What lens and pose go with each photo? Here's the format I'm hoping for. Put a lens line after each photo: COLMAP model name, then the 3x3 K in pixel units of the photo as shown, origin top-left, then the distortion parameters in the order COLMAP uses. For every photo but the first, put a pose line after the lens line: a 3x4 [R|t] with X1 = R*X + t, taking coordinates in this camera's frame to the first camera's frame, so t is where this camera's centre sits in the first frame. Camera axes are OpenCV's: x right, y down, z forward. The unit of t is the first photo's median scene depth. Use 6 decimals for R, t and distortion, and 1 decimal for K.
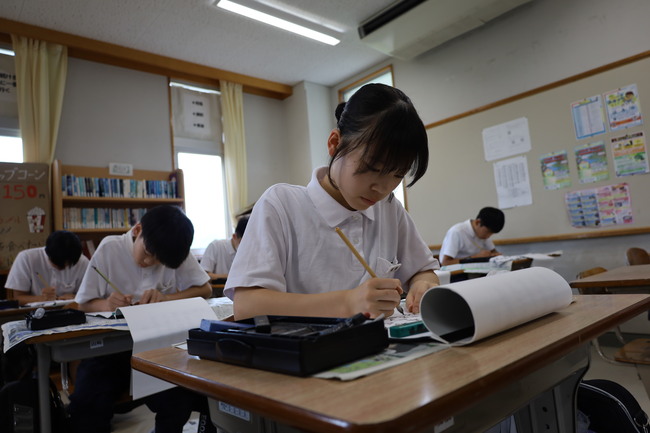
lens RADIAL K [[454.6, 0, 320.8], [0, 454.6, 220.4], [0, 0, 1]] dist [0.001345, 0.006363]
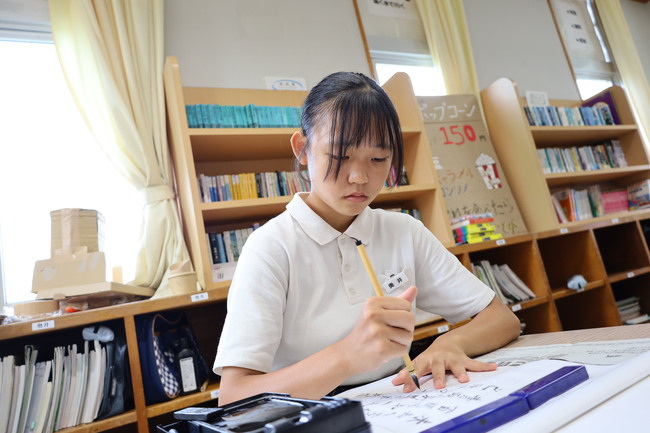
lens RADIAL K [[454.6, 0, 328.2], [0, 454.6, 217.8], [0, 0, 1]] dist [0.001345, 0.006363]
pose [[0.961952, -0.161103, -0.220669, -0.666778], [0.147217, 0.986016, -0.078101, 0.078183], [0.230165, 0.042644, 0.972217, 0.279293]]
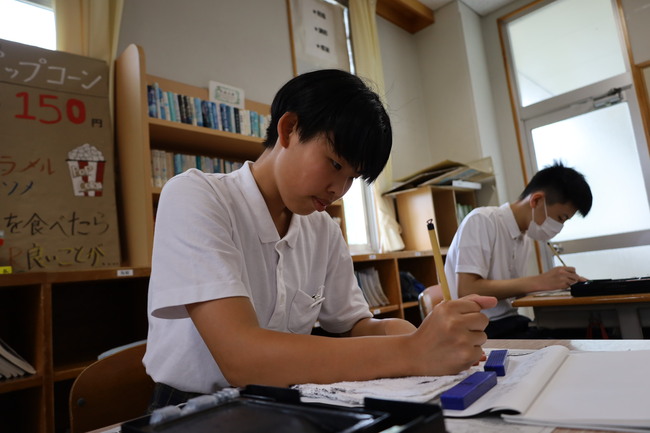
lens RADIAL K [[454.6, 0, 326.5], [0, 454.6, 217.3], [0, 0, 1]] dist [0.001345, 0.006363]
pose [[0.996658, -0.008465, 0.081253, -0.392166], [0.012939, 0.998419, -0.054693, 0.069995], [-0.080662, 0.055561, 0.995192, 0.488360]]
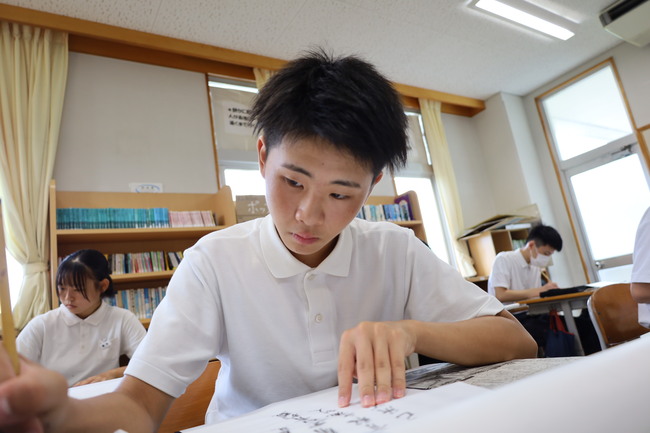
lens RADIAL K [[454.6, 0, 327.9], [0, 454.6, 218.3], [0, 0, 1]] dist [0.001345, 0.006363]
pose [[0.986319, -0.108091, -0.124464, -0.409272], [0.092653, 0.987975, -0.123774, 0.049663], [0.136347, 0.110549, 0.984474, 0.063617]]
